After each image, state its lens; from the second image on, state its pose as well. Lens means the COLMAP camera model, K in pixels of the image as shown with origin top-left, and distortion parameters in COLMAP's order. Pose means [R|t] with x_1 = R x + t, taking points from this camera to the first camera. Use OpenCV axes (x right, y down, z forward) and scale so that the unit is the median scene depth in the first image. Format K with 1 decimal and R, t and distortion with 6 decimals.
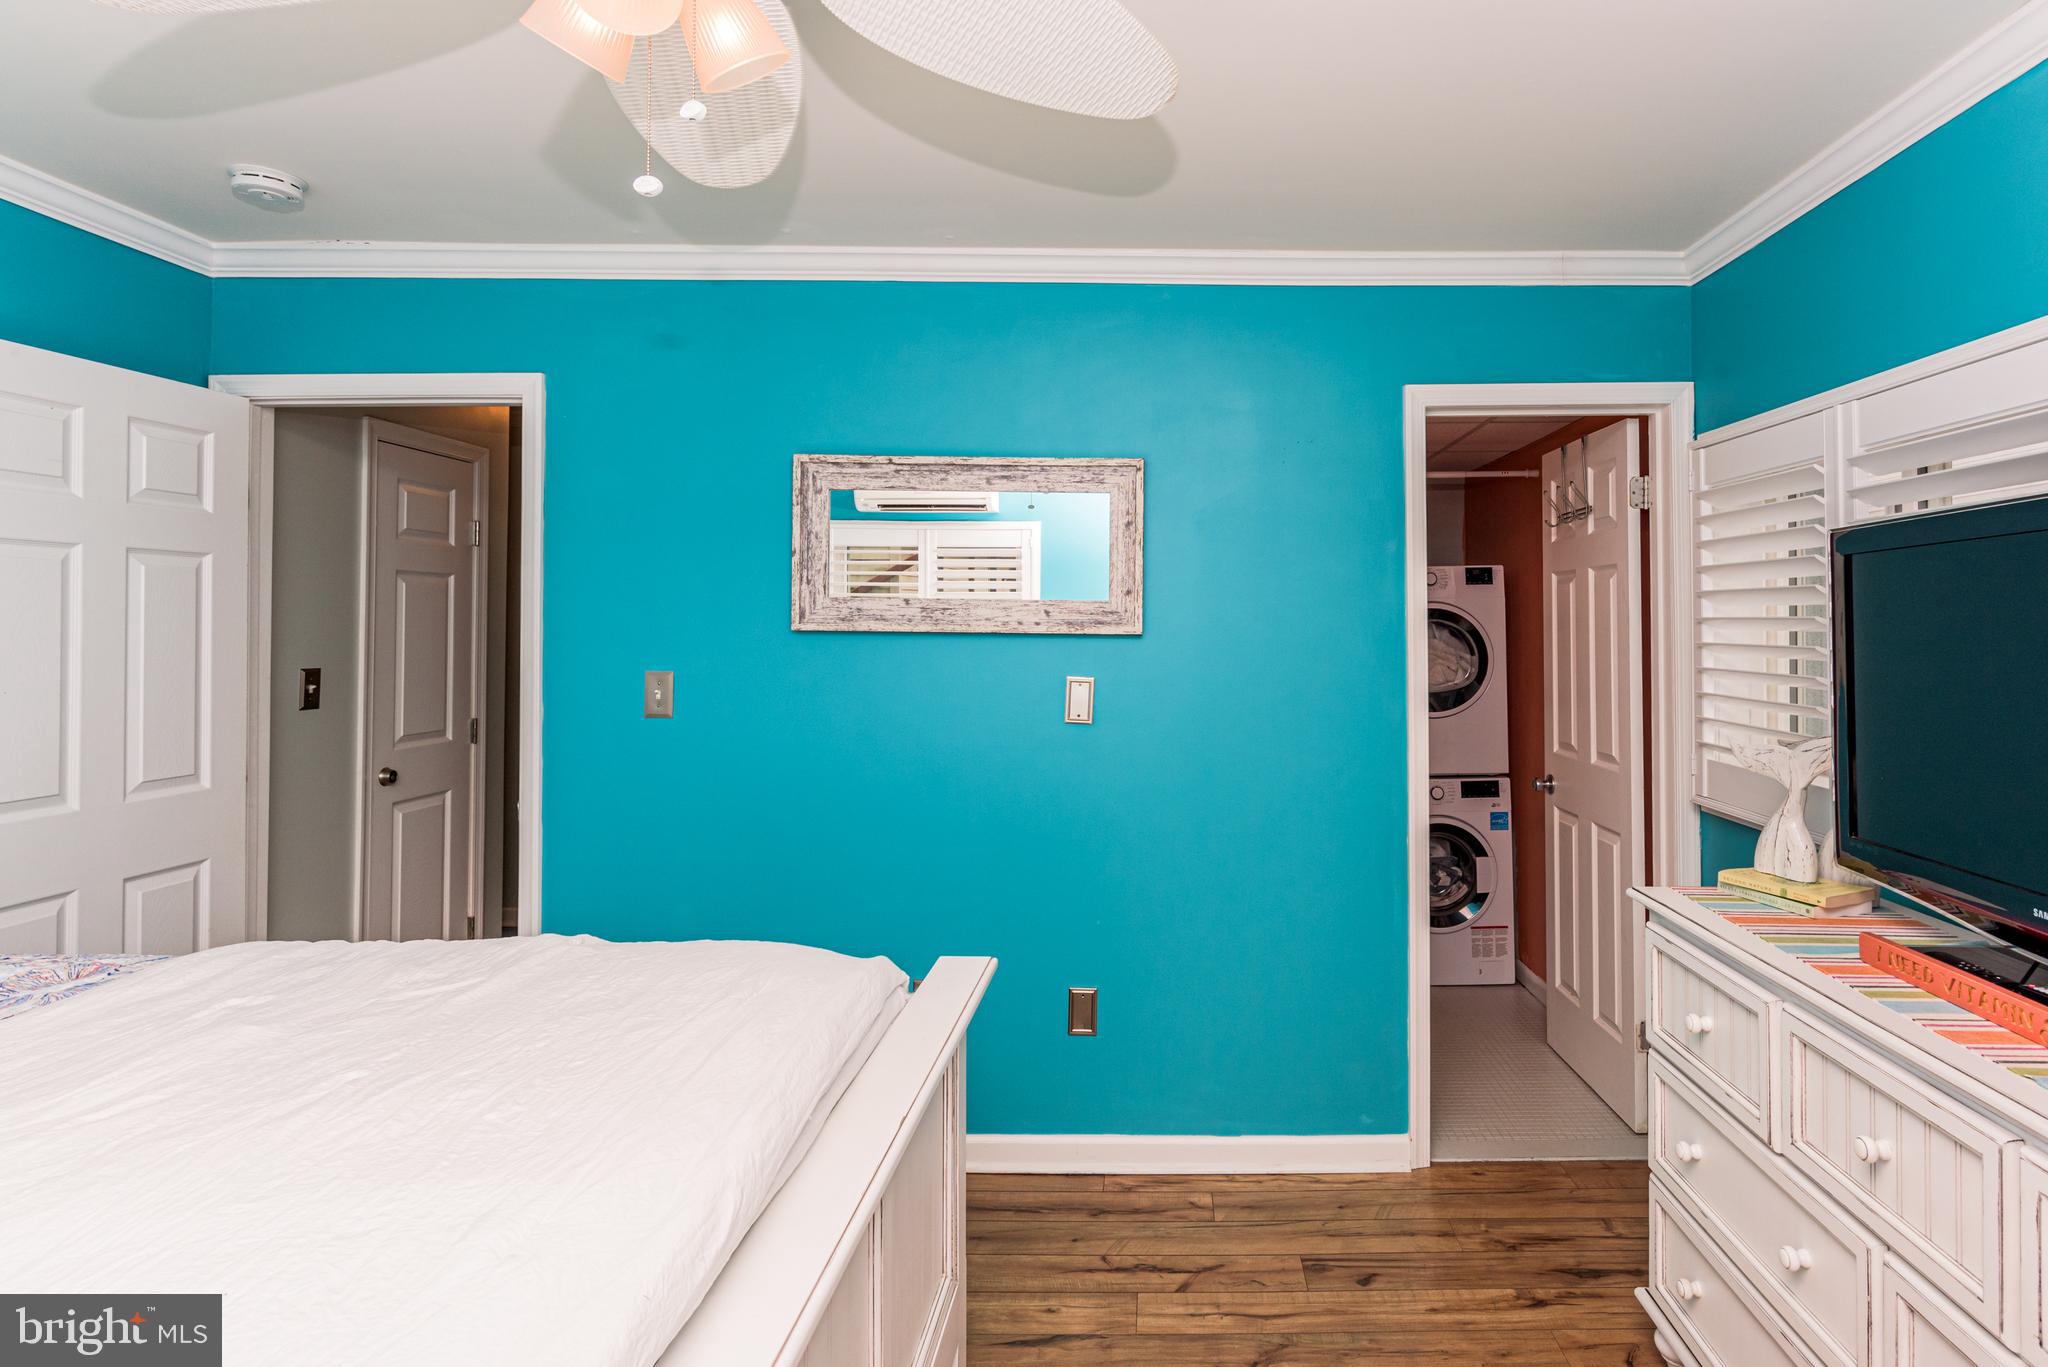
lens RADIAL K [[1014.6, 0, 1127.4], [0, 1014.6, 611.3], [0, 0, 1]] dist [0.001959, -0.000986]
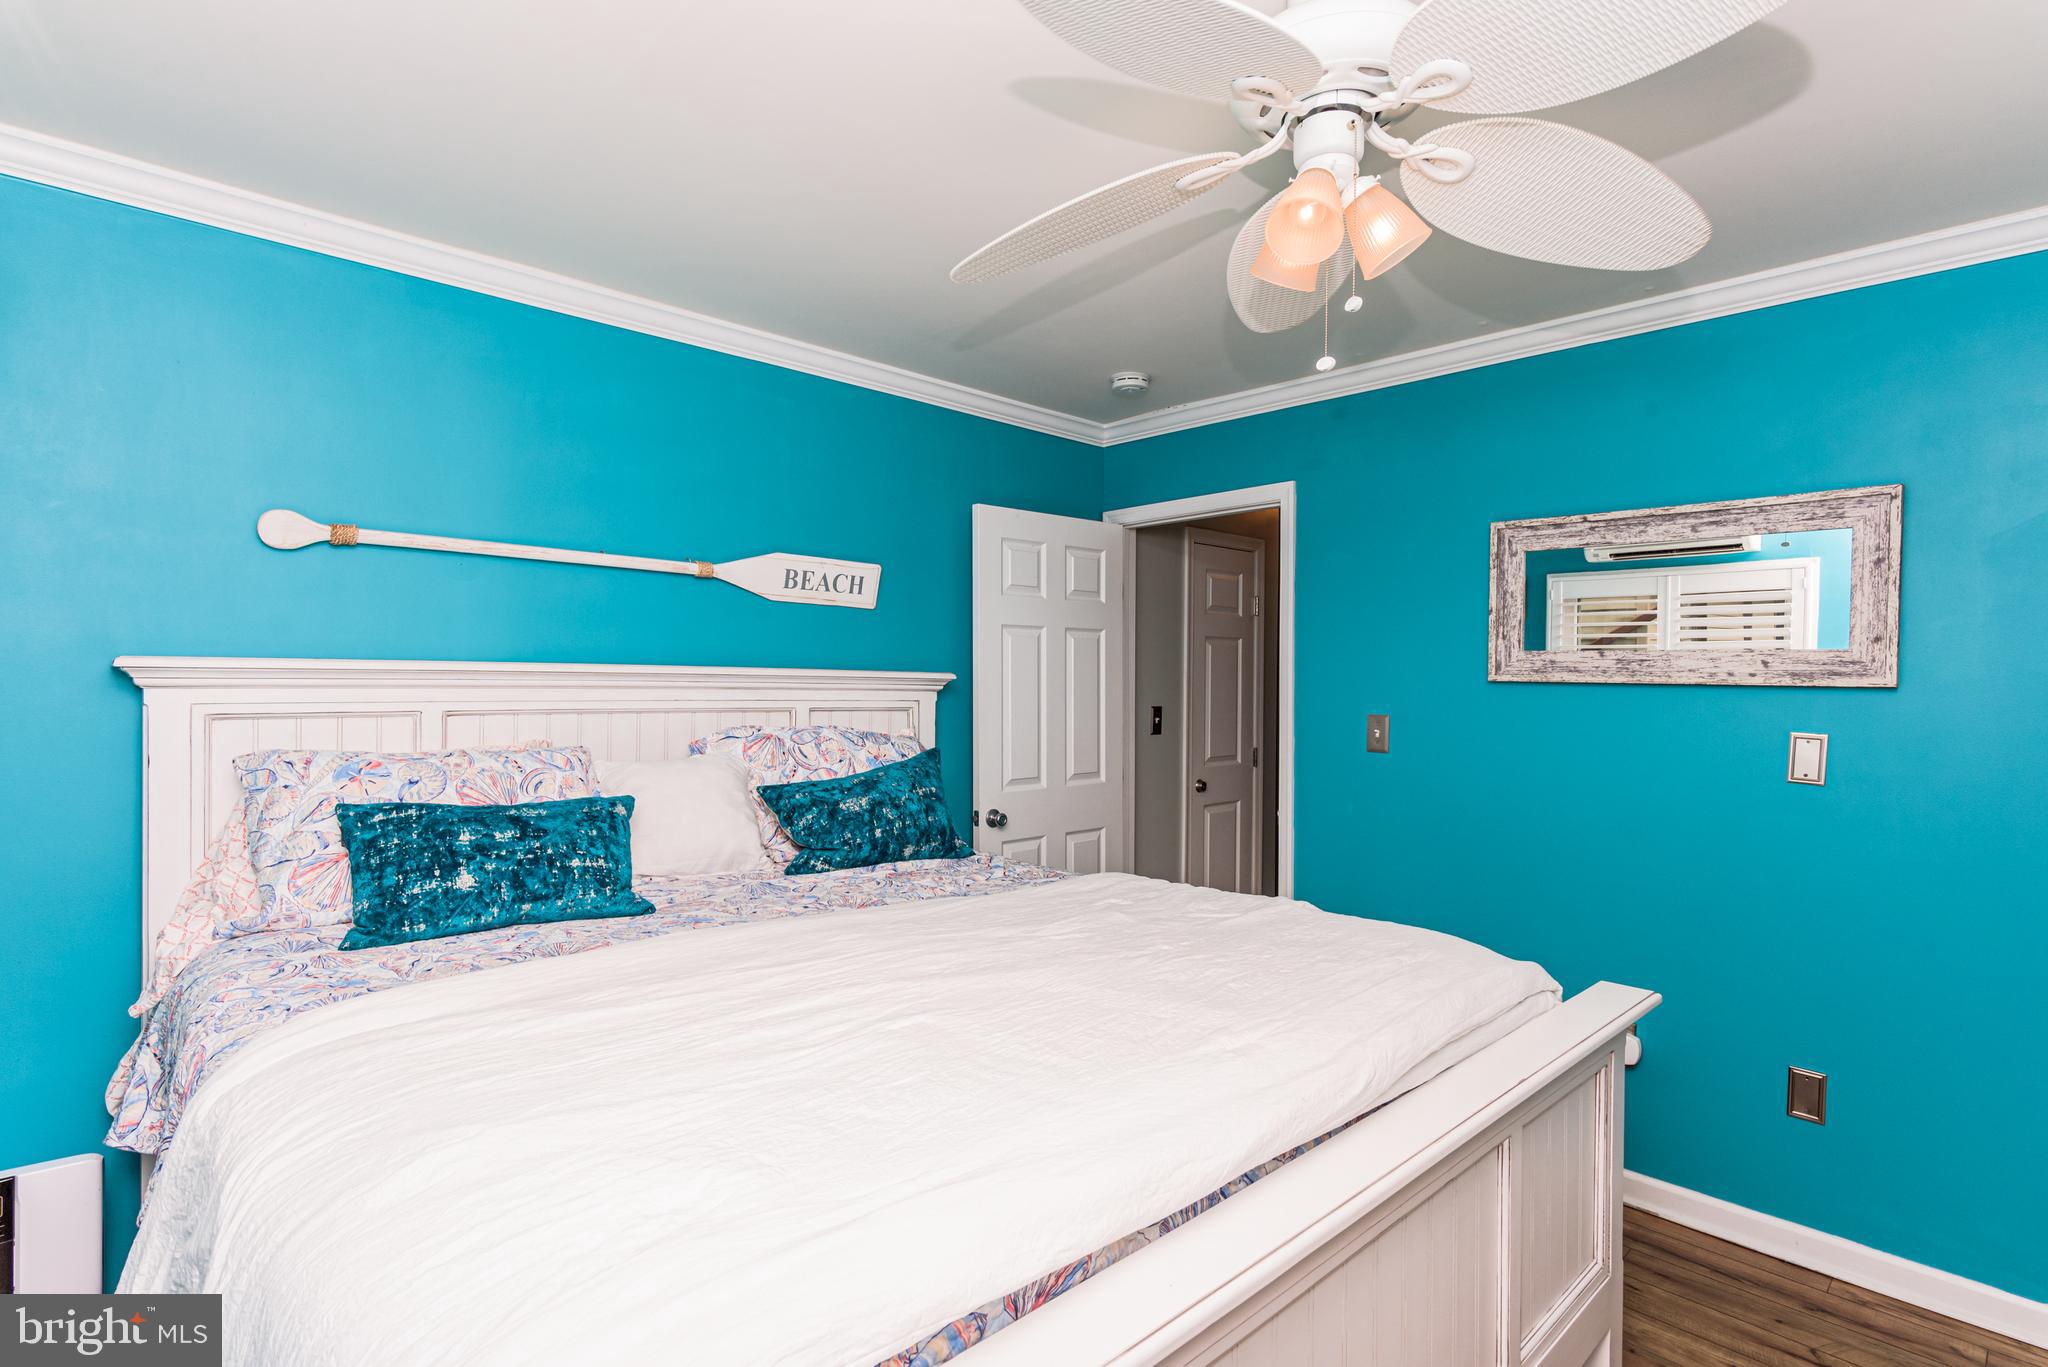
lens RADIAL K [[1014.6, 0, 1042.4], [0, 1014.6, 694.3], [0, 0, 1]] dist [0.001959, -0.000986]
pose [[0.696572, 0.013251, -0.717364, 0.129337], [0.008178, 0.999618, 0.026406, -0.000150], [0.717440, -0.024260, 0.696198, -0.132737]]
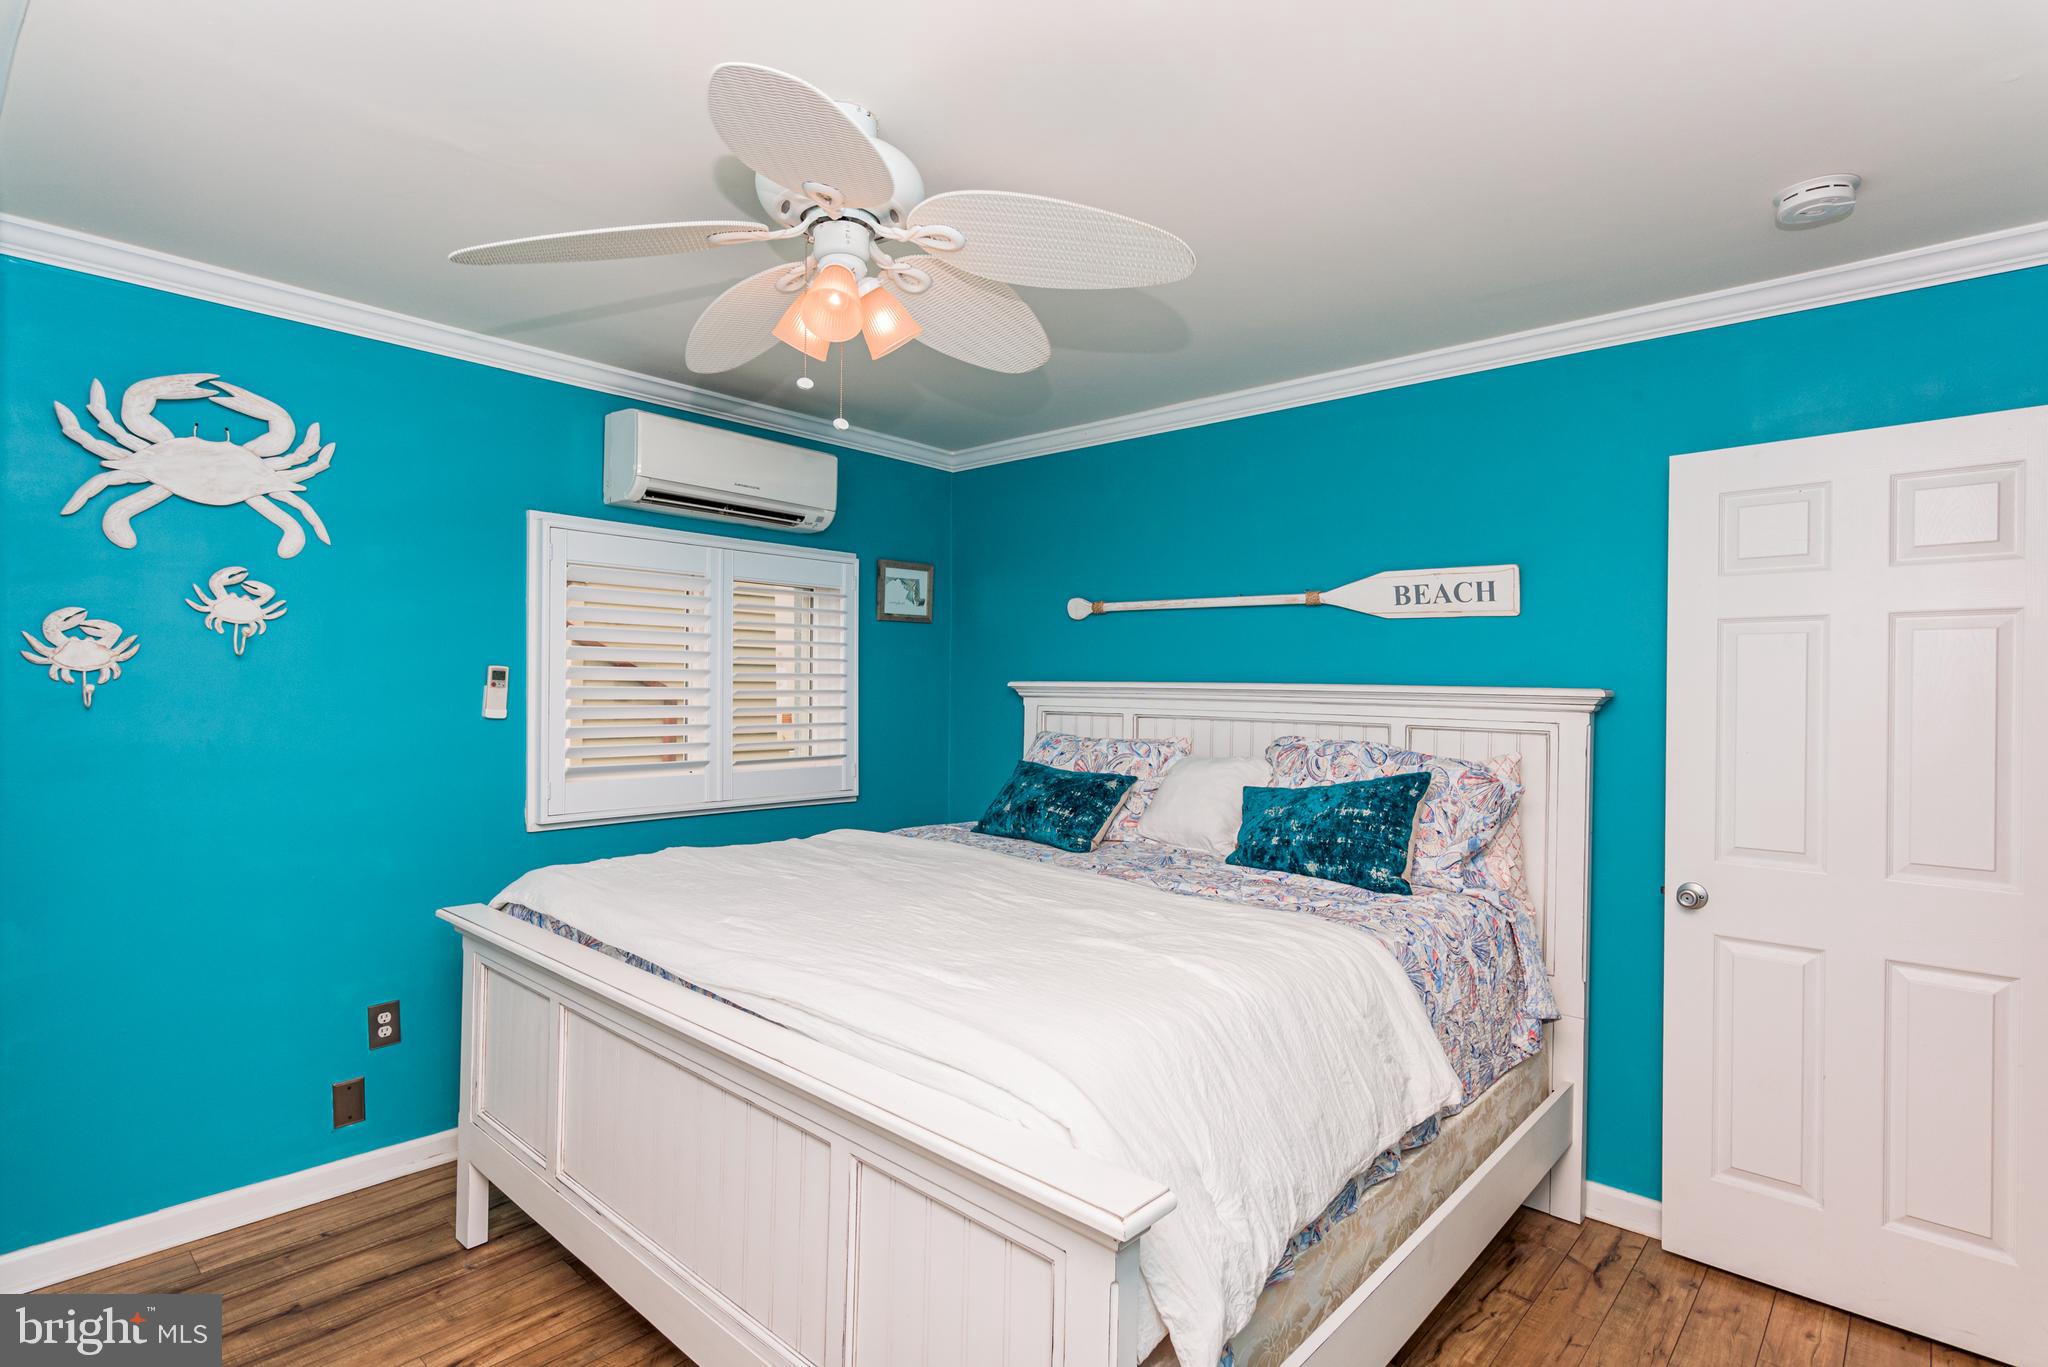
lens RADIAL K [[1014.6, 0, 992.0], [0, 1014.6, 703.8], [0, 0, 1]] dist [0.001959, -0.000986]
pose [[-0.674567, -0.000458, -0.738214, 0.262262], [0.000400, 0.999999, -0.000986, 0.020632], [0.738214, -0.000960, -0.674566, 0.888958]]
